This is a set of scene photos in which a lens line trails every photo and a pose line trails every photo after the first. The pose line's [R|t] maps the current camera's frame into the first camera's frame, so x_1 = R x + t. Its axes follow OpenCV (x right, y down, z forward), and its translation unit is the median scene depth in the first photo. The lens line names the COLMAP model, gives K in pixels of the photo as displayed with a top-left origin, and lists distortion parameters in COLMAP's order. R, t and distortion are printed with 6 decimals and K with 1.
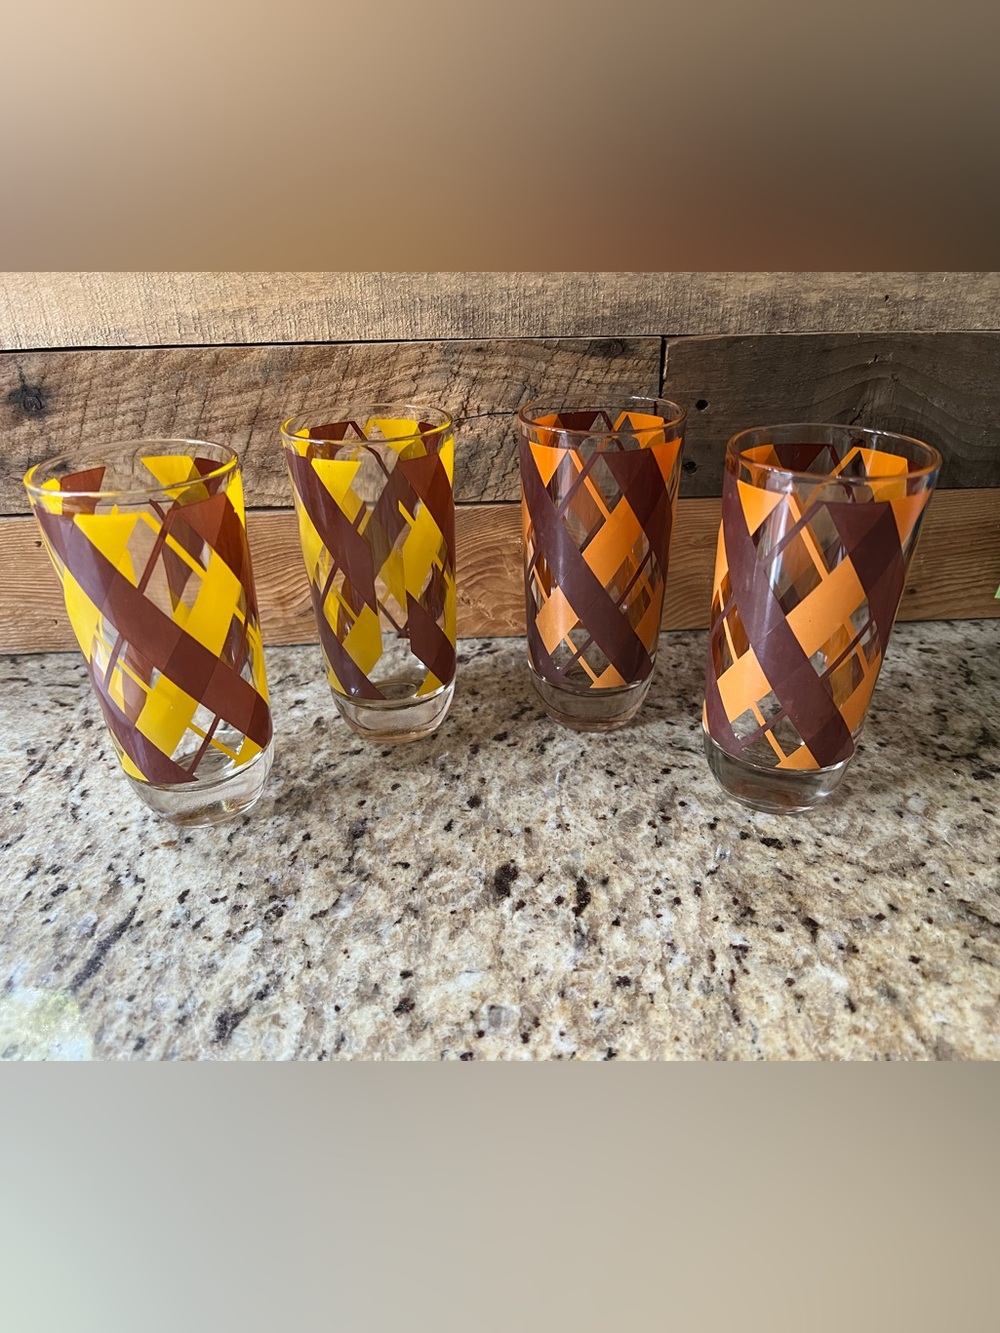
lens RADIAL K [[817.3, 0, 494.1], [0, 817.3, 666.4], [0, 0, 1]] dist [0.036655, -0.063925]
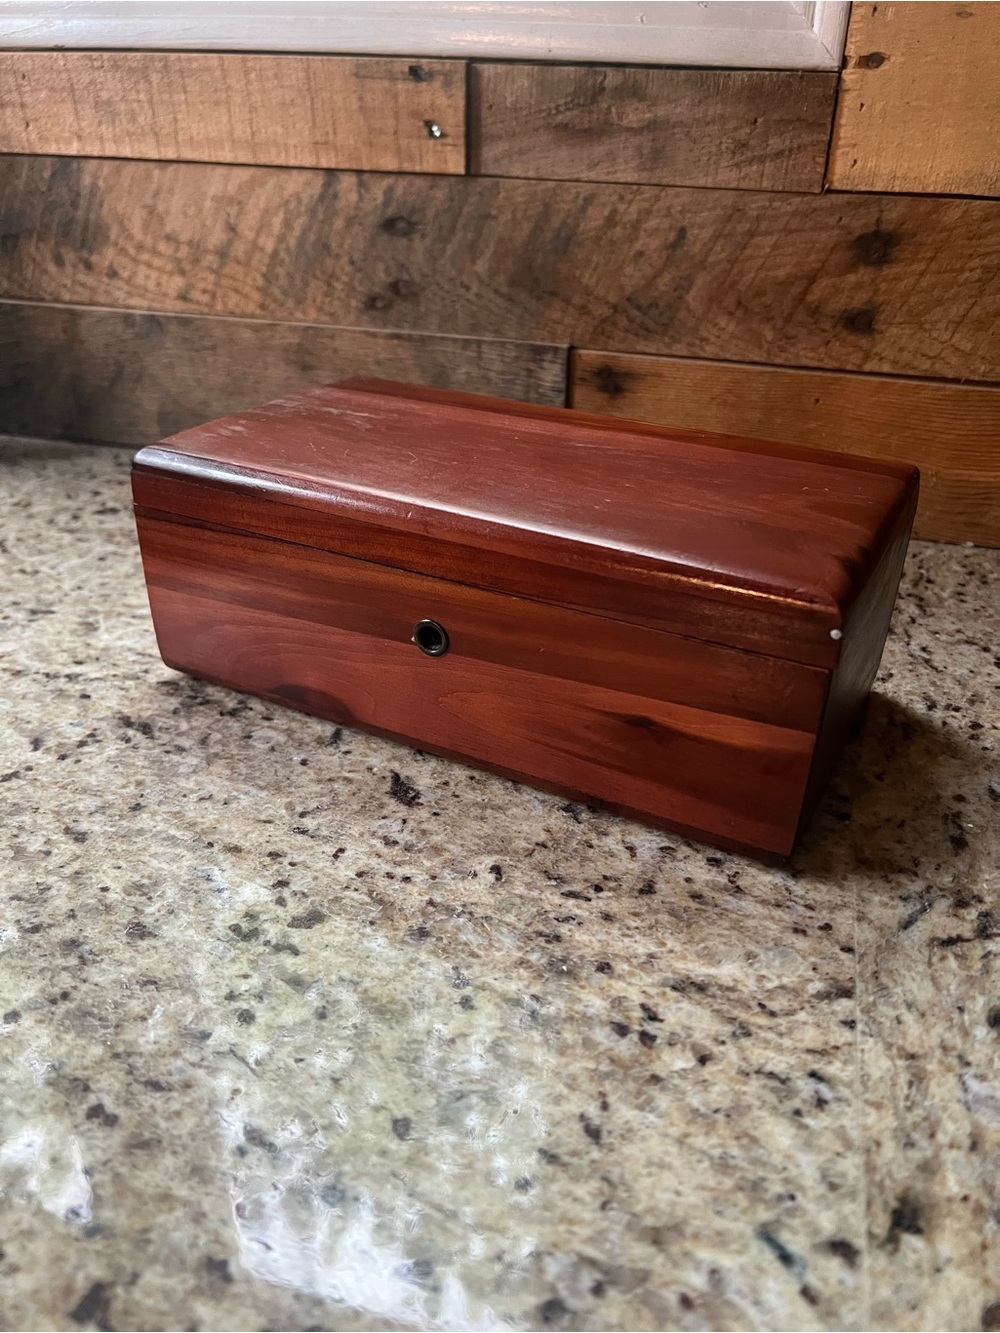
lens RADIAL K [[1046.1, 0, 500.0], [0, 1046.1, 666.5], [0, 0, 1]] dist [0.013760, -0.025231]
pose [[0.952538, 0.180144, -0.245397, -0.736527], [-0.185283, 0.982683, 0.002180, 0.290118], [0.241540, 0.043392, 0.969420, -0.330649]]
